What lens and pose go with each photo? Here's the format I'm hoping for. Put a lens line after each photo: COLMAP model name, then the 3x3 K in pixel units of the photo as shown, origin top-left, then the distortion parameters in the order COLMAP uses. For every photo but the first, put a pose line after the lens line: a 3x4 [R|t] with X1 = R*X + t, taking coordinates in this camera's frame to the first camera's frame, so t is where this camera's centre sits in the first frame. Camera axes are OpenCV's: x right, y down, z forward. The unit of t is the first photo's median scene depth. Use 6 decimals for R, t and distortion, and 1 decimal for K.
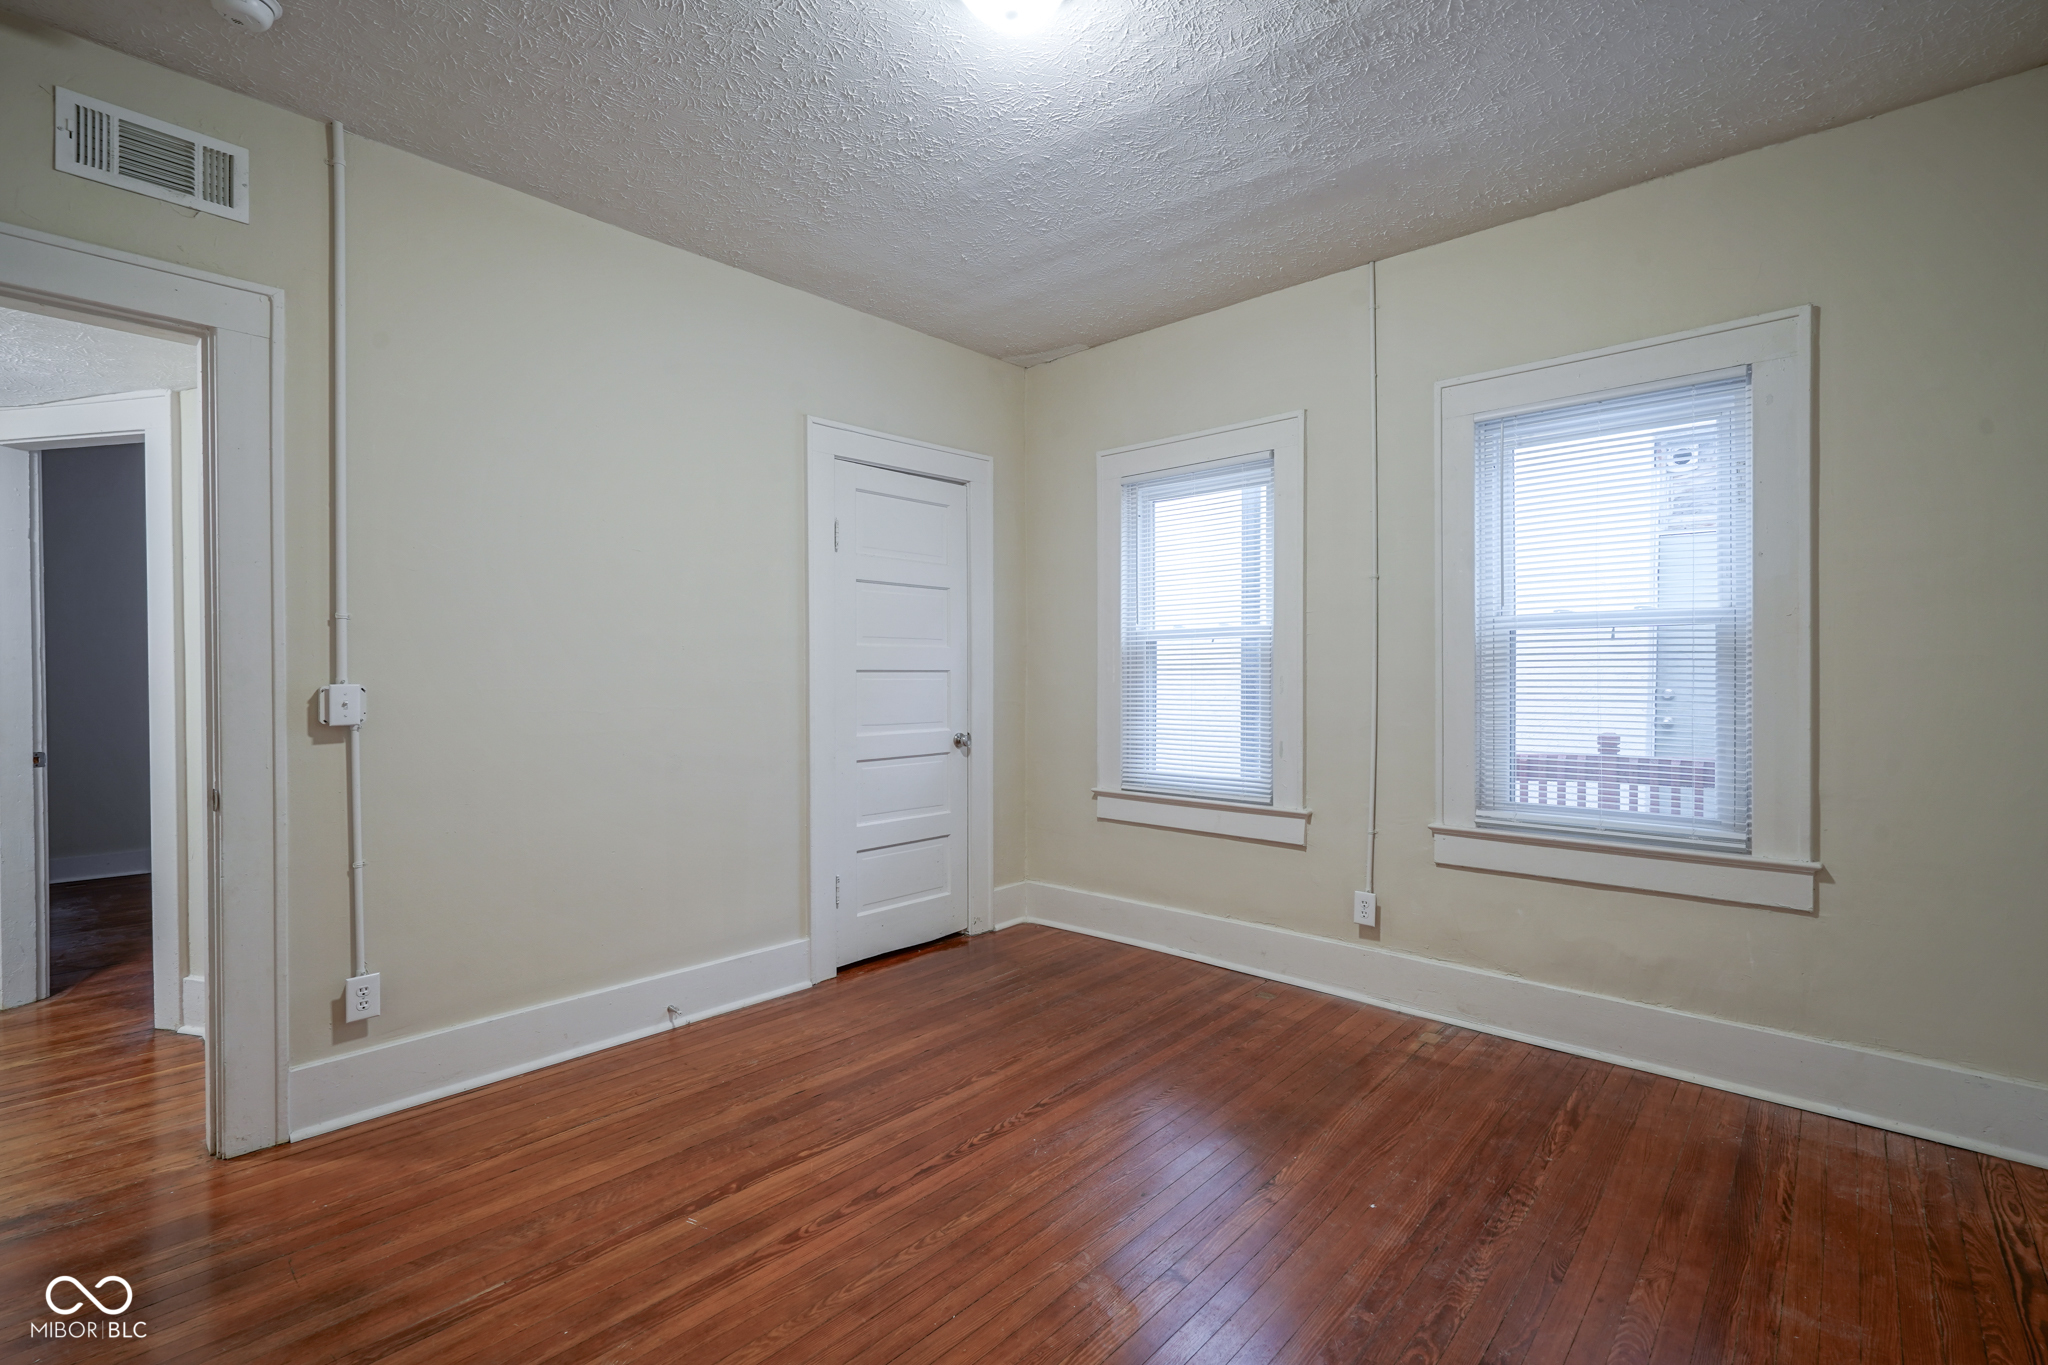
lens RADIAL K [[911.1, 0, 1024.0], [0, 911.1, 682.5], [0, 0, 1]] dist [-0.003153, -0.000002]
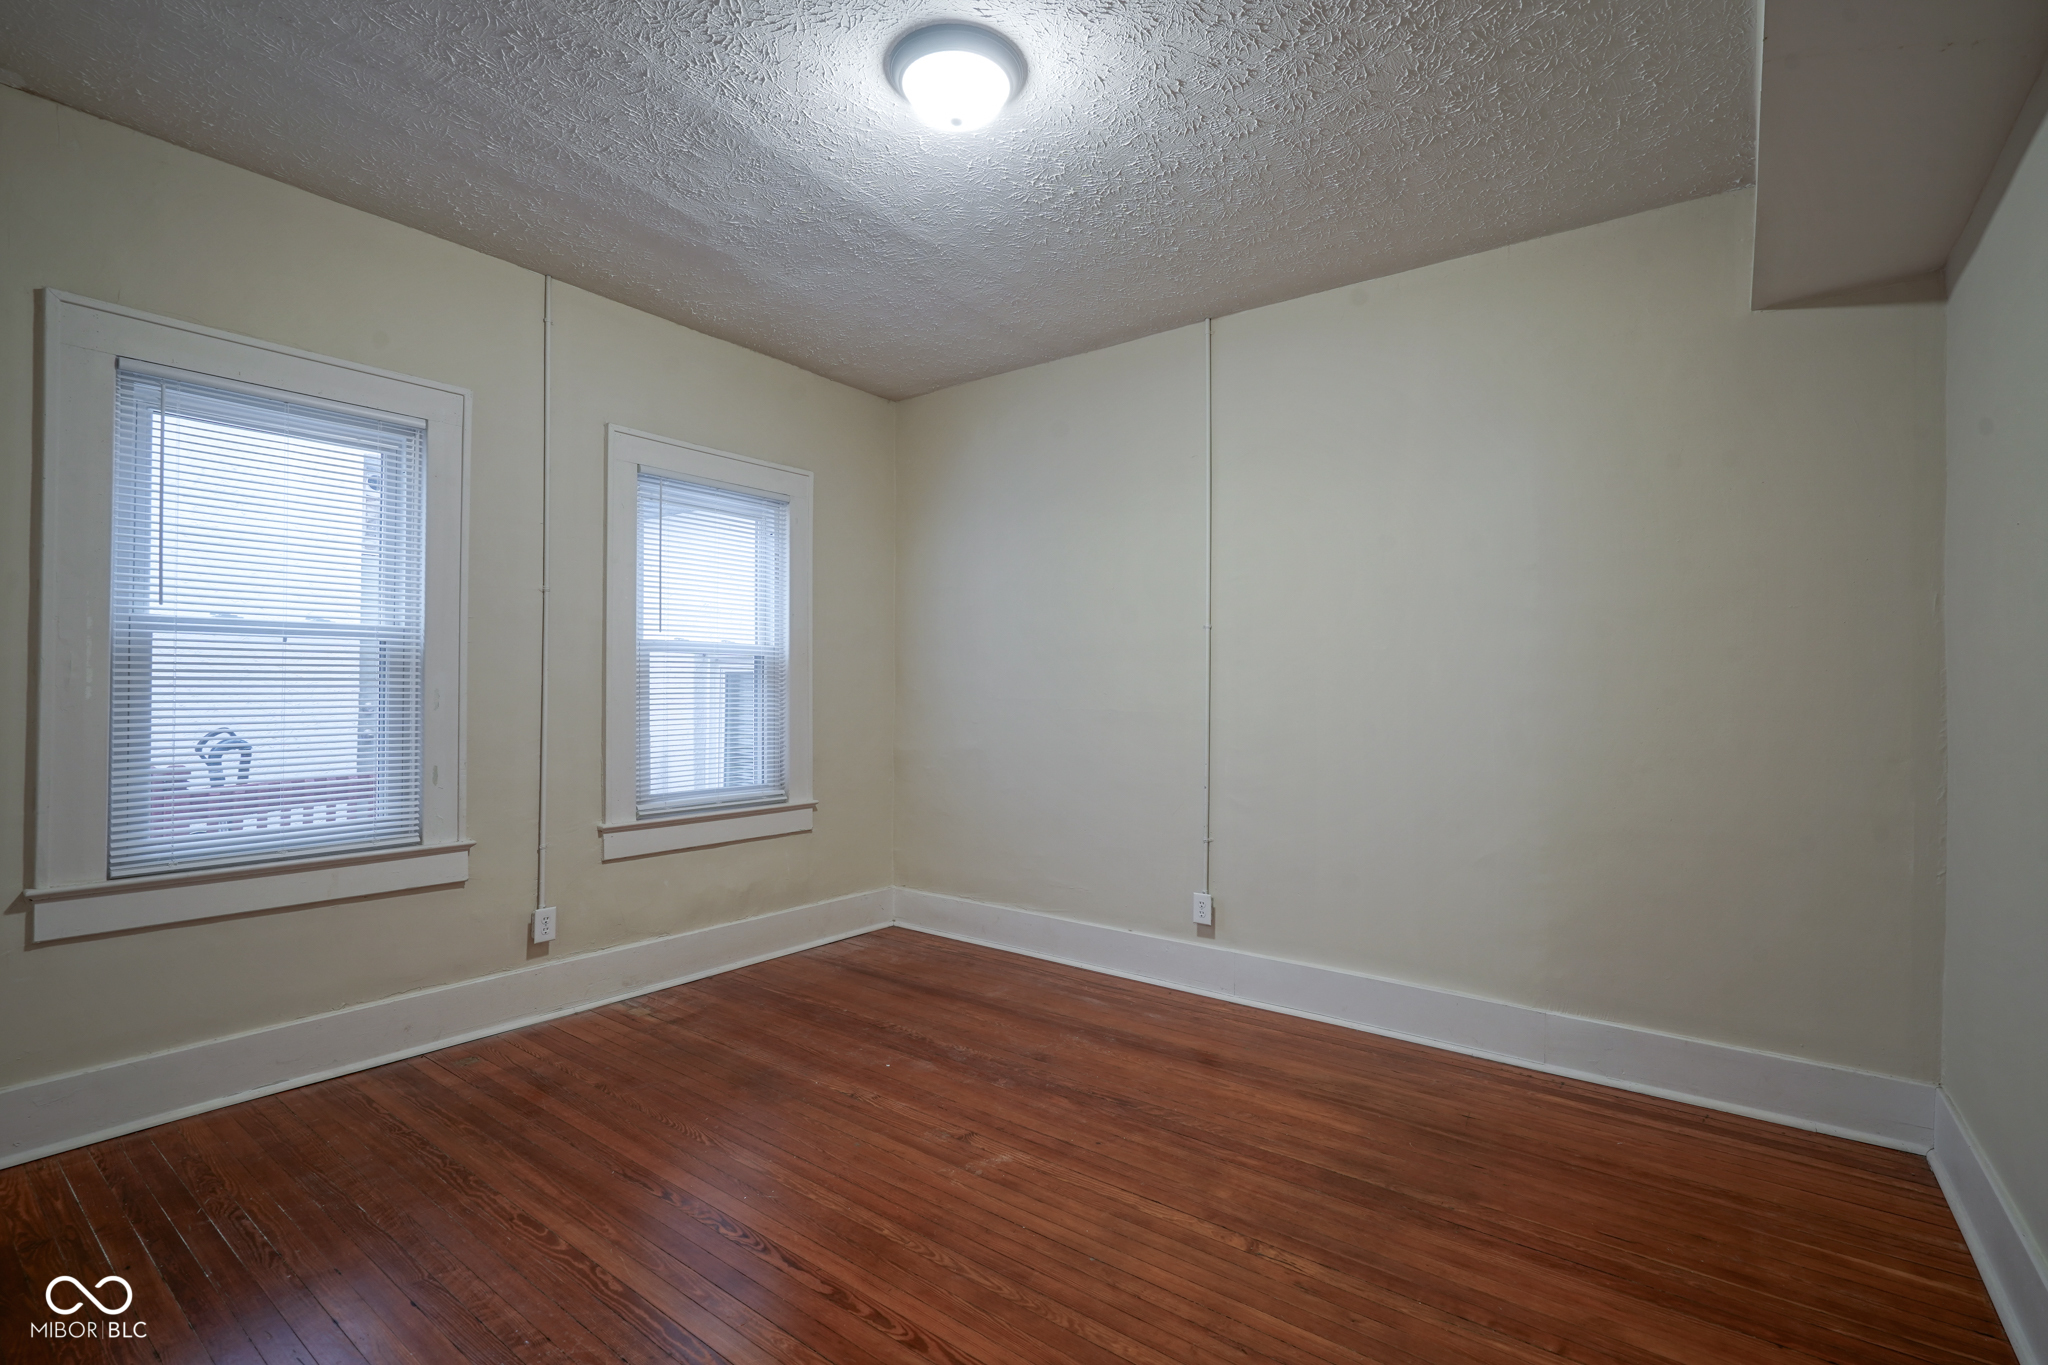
lens RADIAL K [[911.1, 0, 1024.0], [0, 911.1, 682.5], [0, 0, 1]] dist [-0.003153, -0.000002]
pose [[-0.076037, 0.008189, 0.997071, -0.781627], [0.002121, 0.999965, -0.008051, -0.007311], [-0.997103, 0.001503, -0.076052, 0.665311]]
